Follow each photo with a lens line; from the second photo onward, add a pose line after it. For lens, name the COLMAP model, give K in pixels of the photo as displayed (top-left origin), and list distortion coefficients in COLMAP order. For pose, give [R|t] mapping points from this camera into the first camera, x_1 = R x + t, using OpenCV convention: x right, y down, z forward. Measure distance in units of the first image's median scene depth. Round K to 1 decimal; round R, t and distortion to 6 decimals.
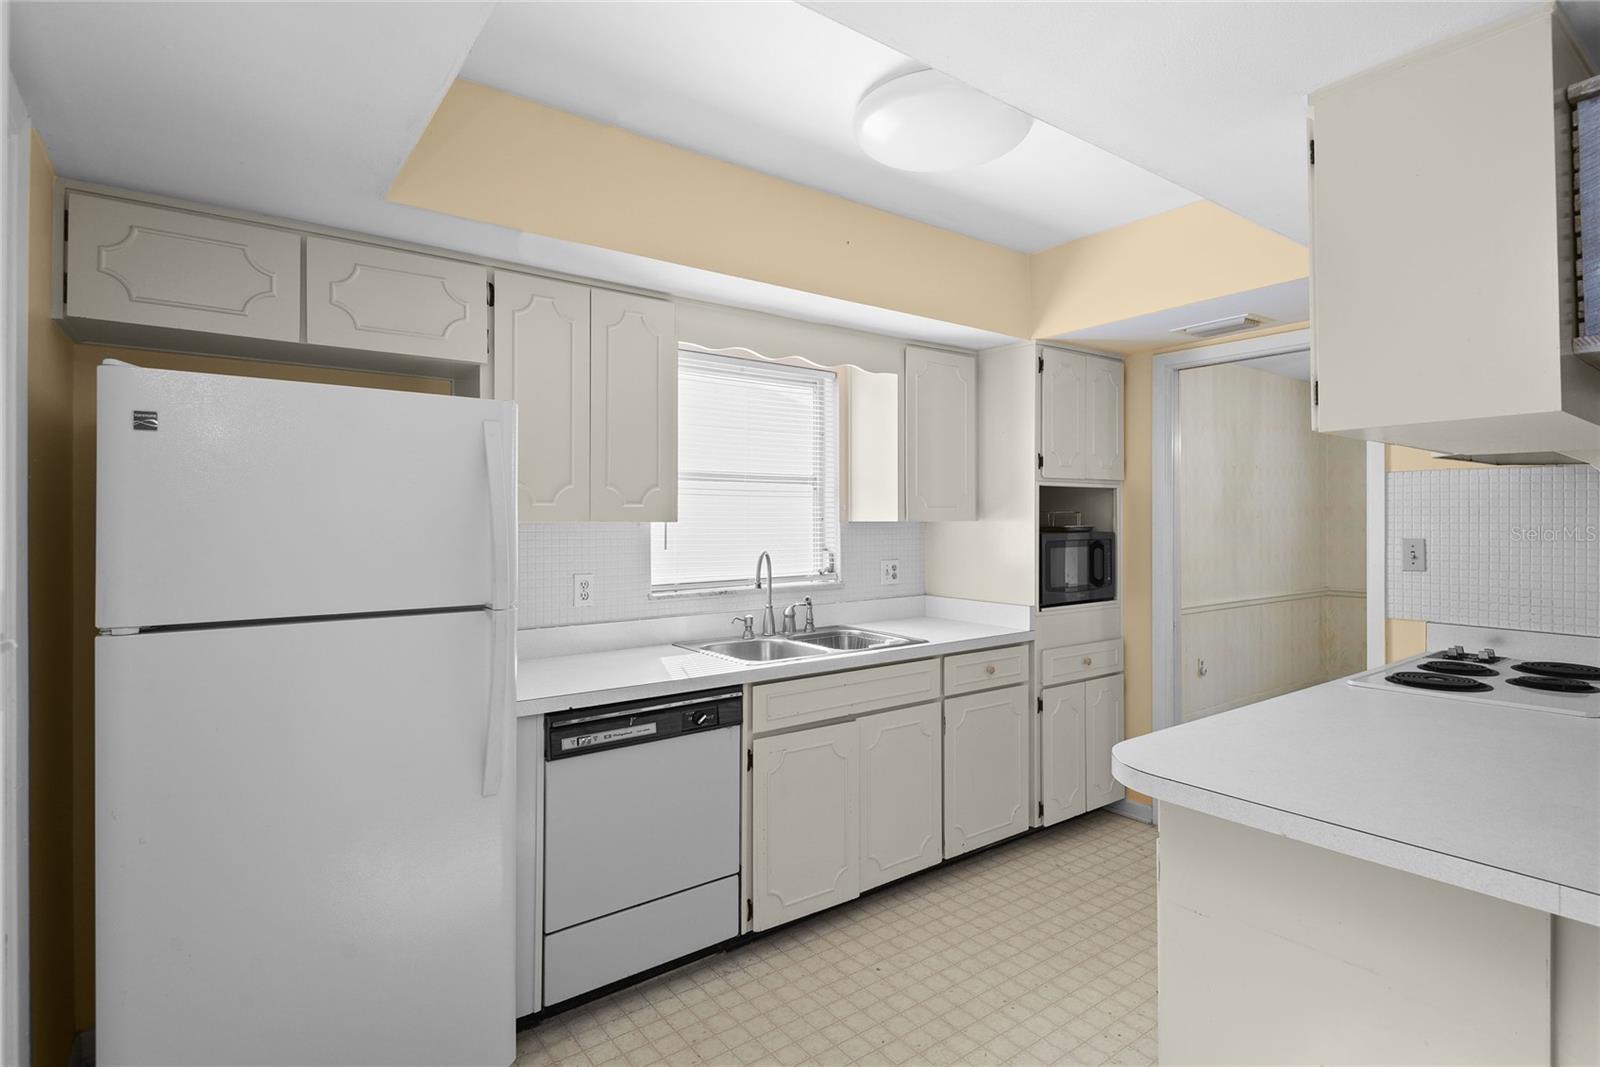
lens RADIAL K [[796.5, 0, 801.6], [0, 796.5, 516.1], [0, 0, 1]] dist [0.051552, -0.047622]
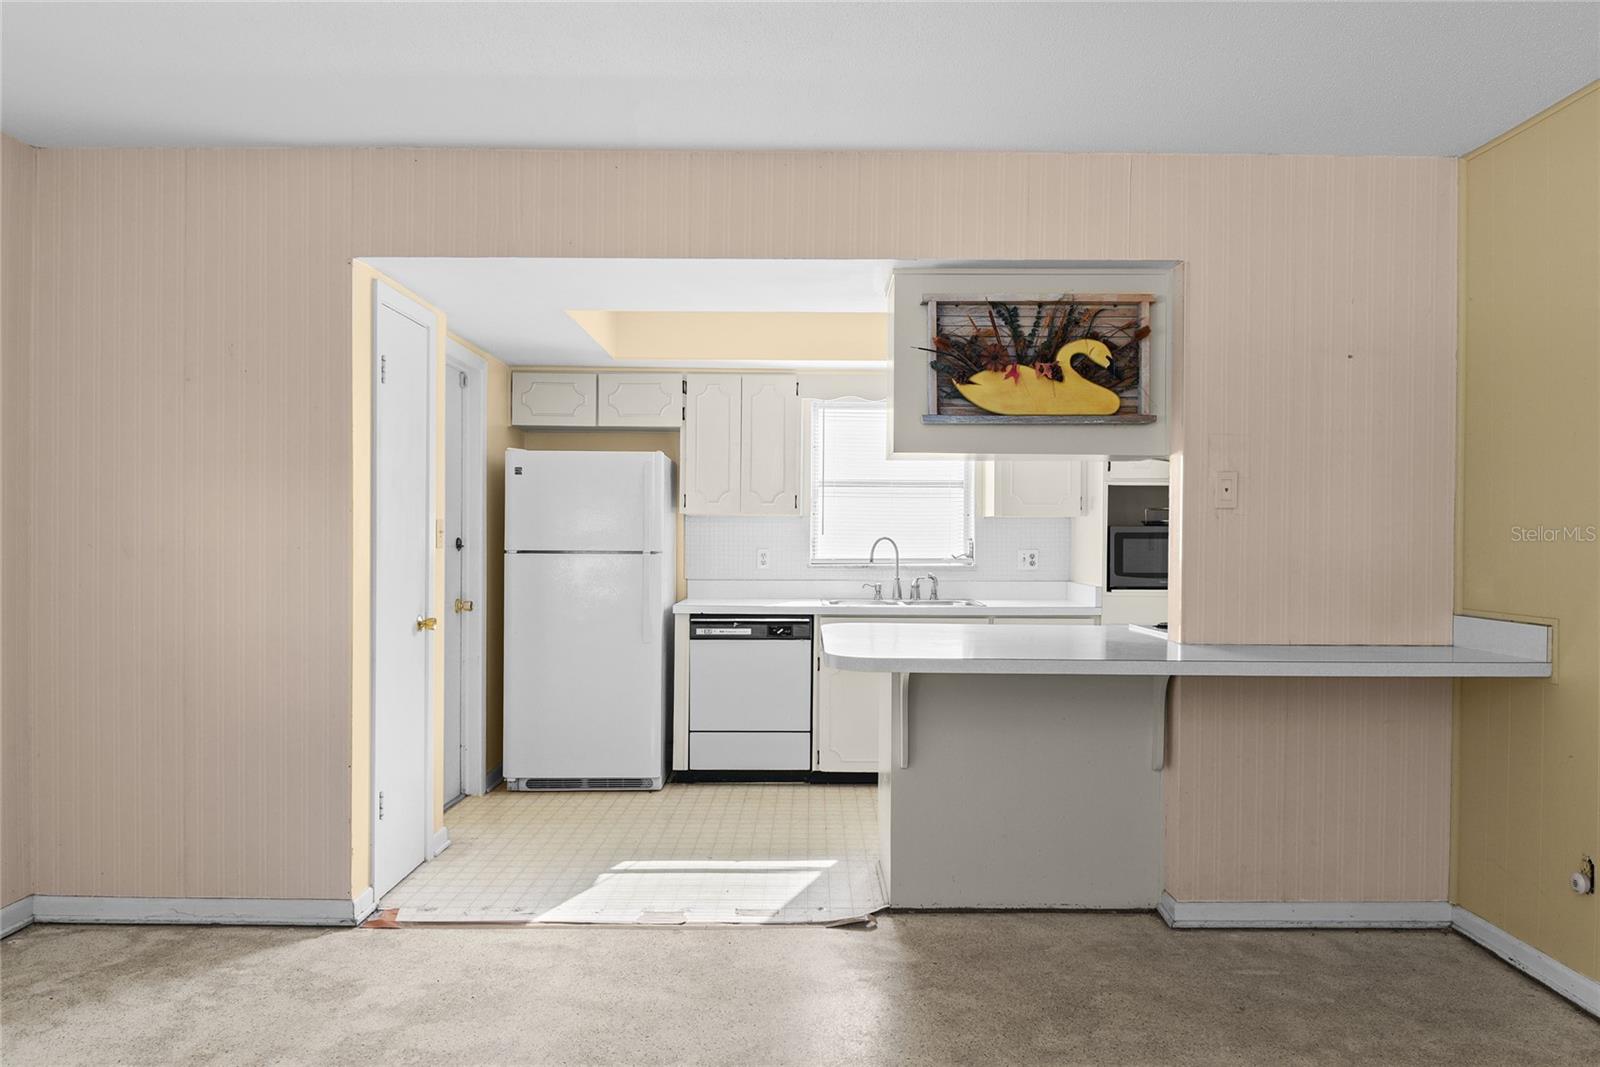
lens RADIAL K [[1109.5, 0, 800.0], [0, 1109.5, 533.5], [0, 0, 1]] dist [-0.000335, 0.000030]
pose [[0.800970, 0.007446, -0.598658, 1.226450], [-0.005334, 0.999972, 0.005301, 0.035304], [0.598680, -0.001053, 0.800987, -0.788611]]
